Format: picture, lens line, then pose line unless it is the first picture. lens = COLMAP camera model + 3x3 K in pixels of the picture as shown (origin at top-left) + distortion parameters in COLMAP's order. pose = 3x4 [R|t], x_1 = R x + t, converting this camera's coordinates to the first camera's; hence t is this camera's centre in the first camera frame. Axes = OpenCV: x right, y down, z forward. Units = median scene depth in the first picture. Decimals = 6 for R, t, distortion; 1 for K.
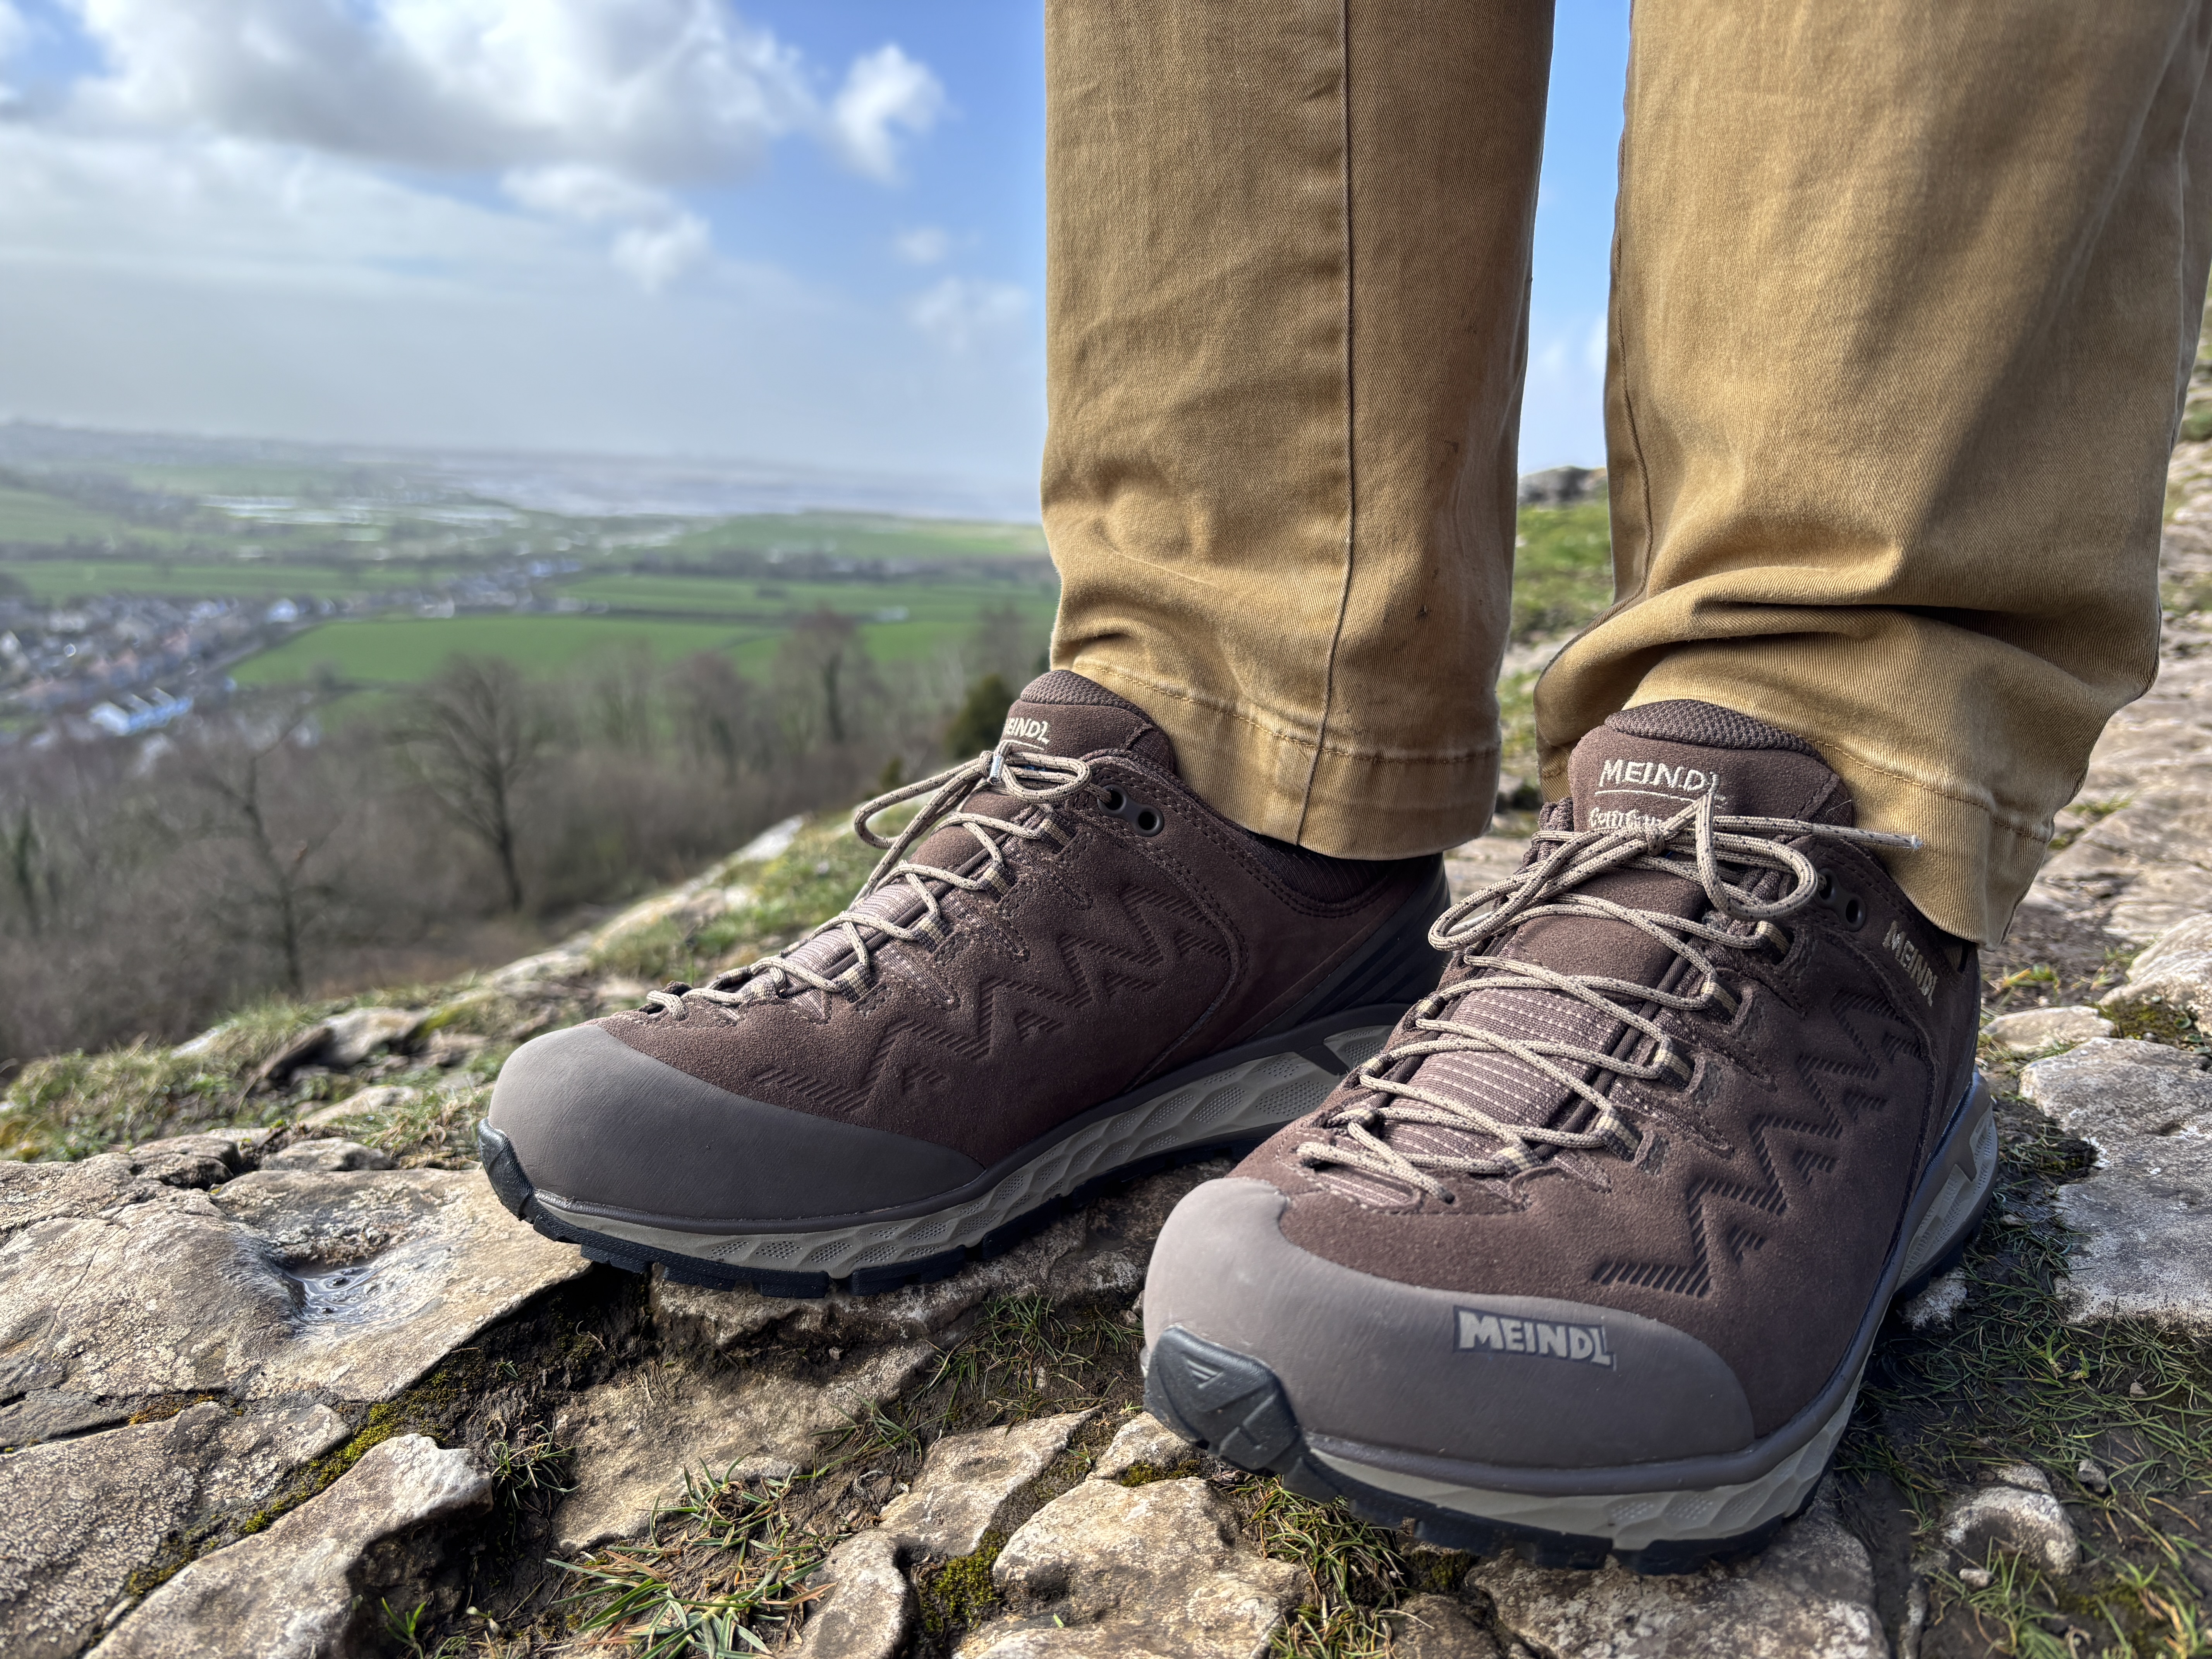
lens RADIAL K [[1735.2, 0, 1106.0], [0, 1735.2, 829.5], [0, 0, 1]] dist [0.104702, -0.147758]
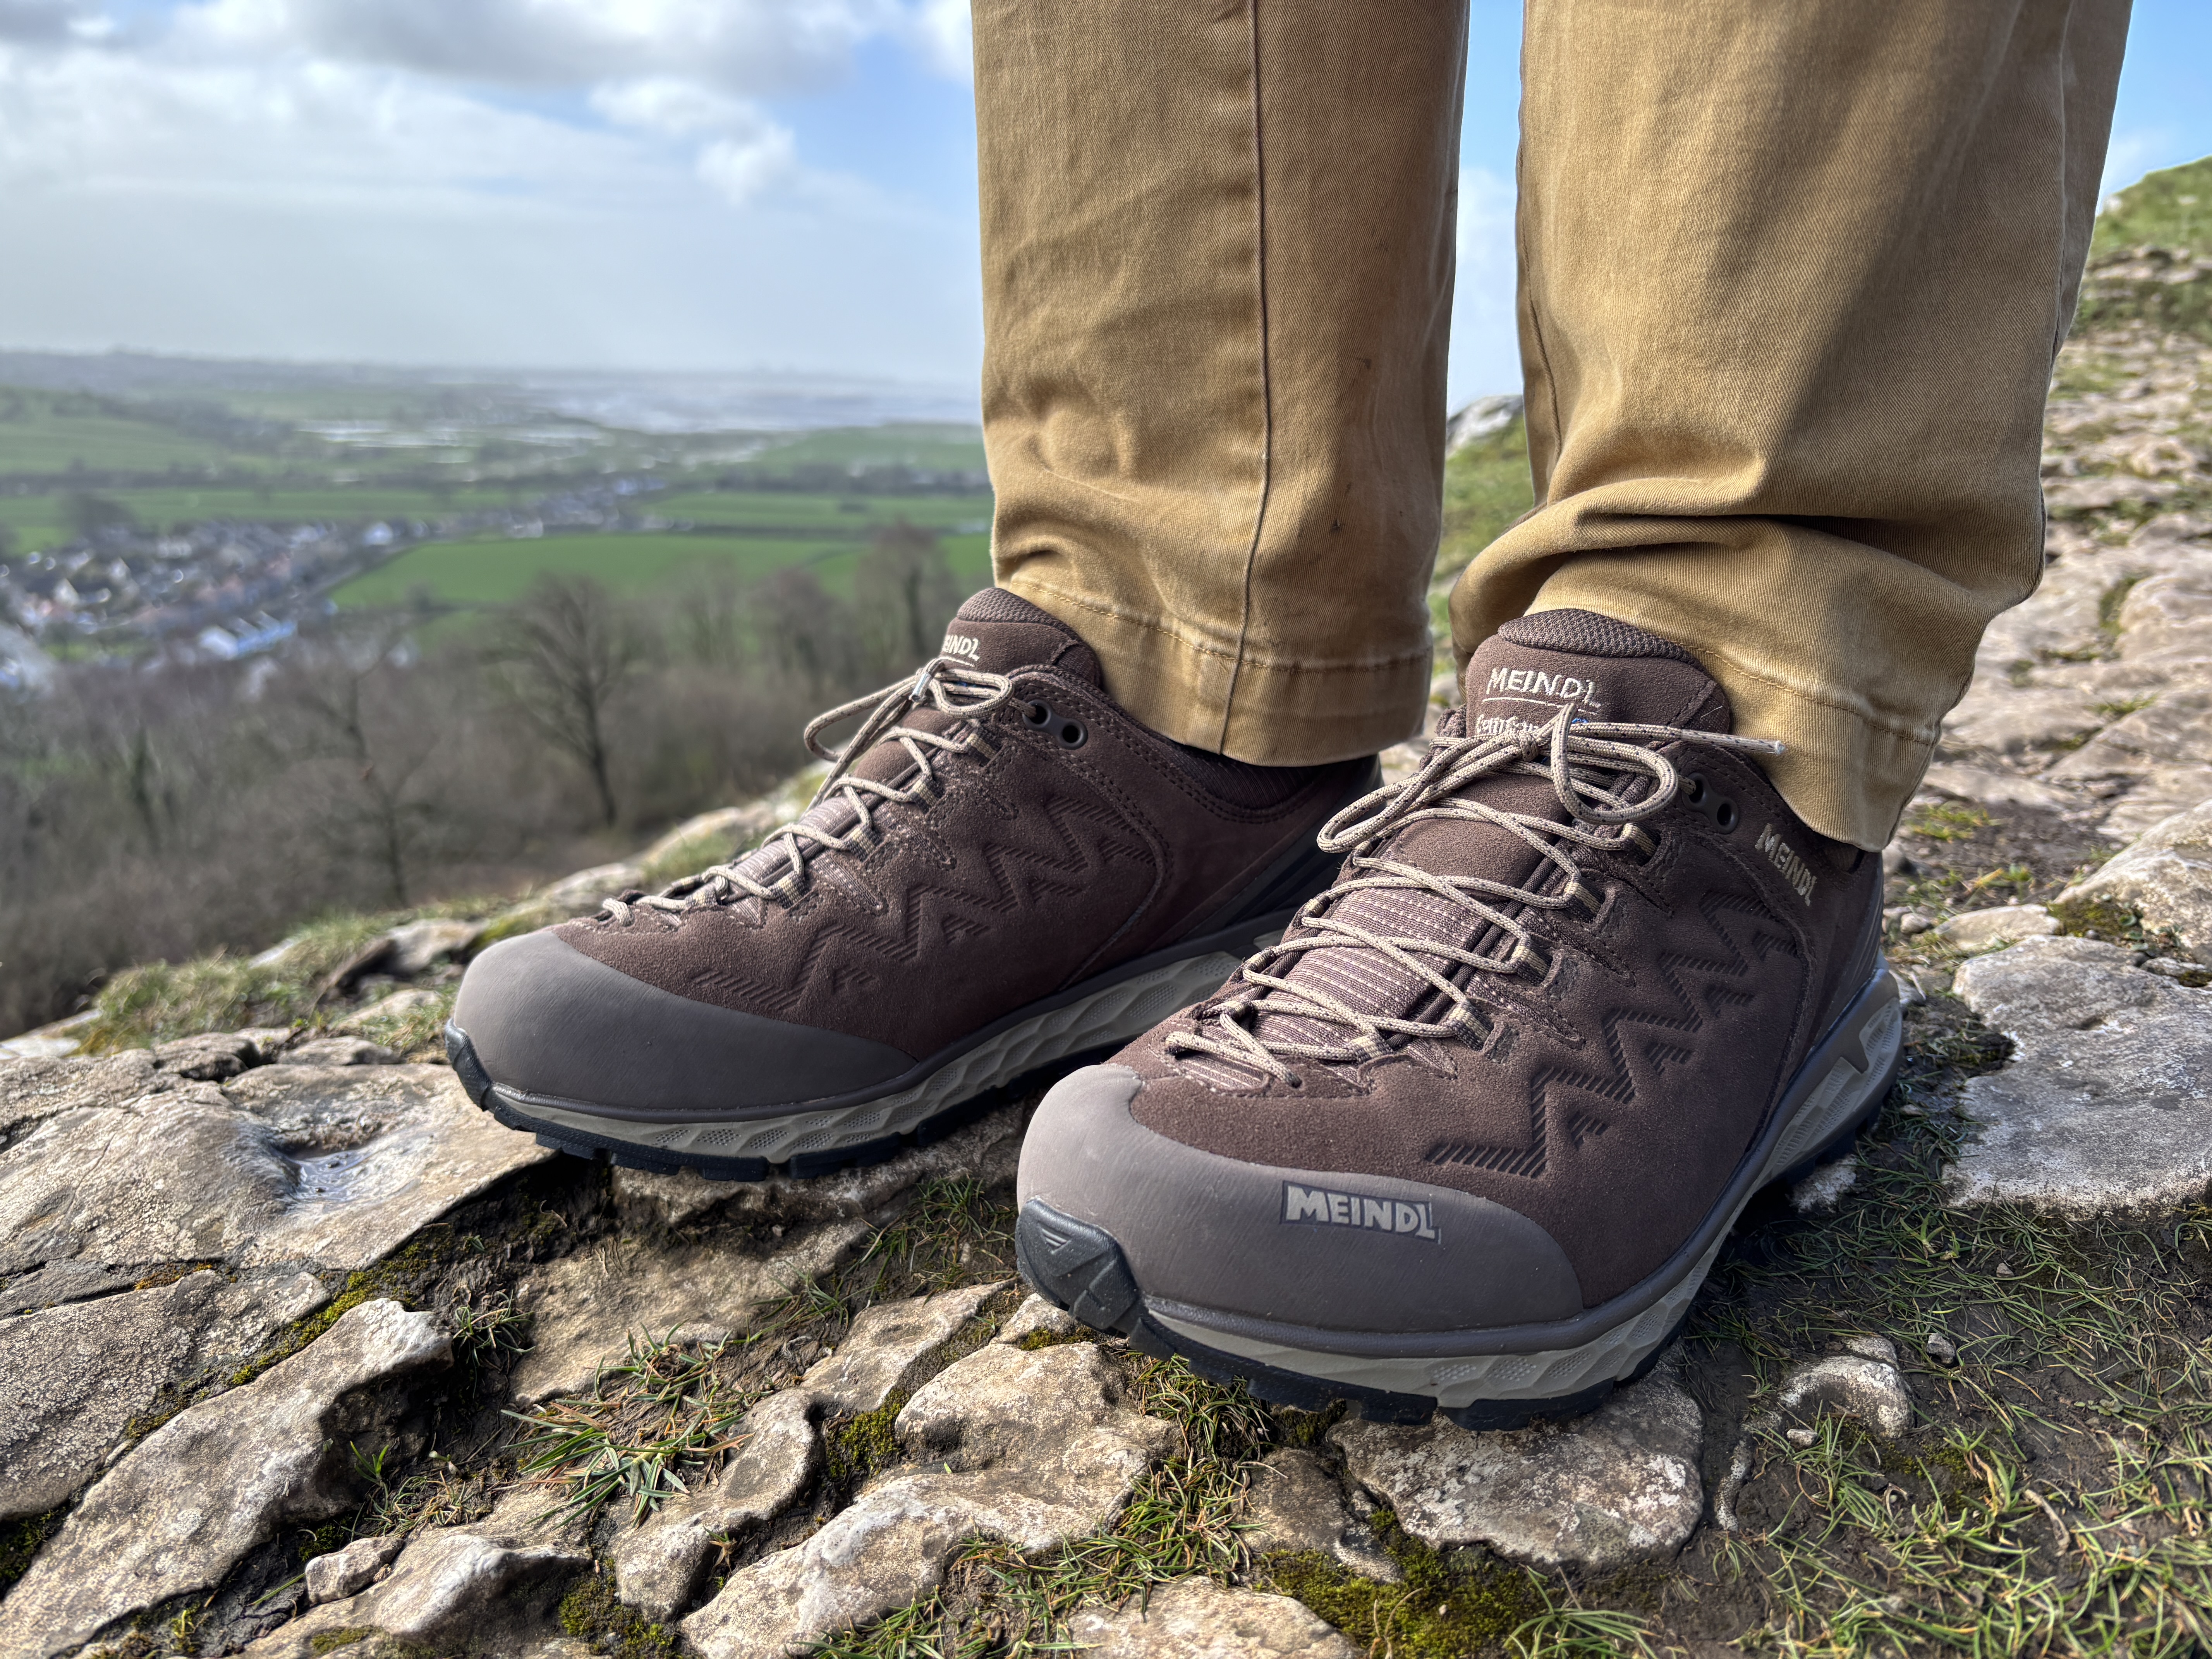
lens RADIAL K [[1748.8, 0, 1099.5], [0, 1748.8, 838.9], [0, 0, 1]] dist [0.049453, -0.068541]
pose [[0.998438, -0.008048, -0.055280, 0.109331], [0.011125, 0.998392, 0.055577, -0.000026], [0.054744, -0.056105, 0.996923, -0.051529]]
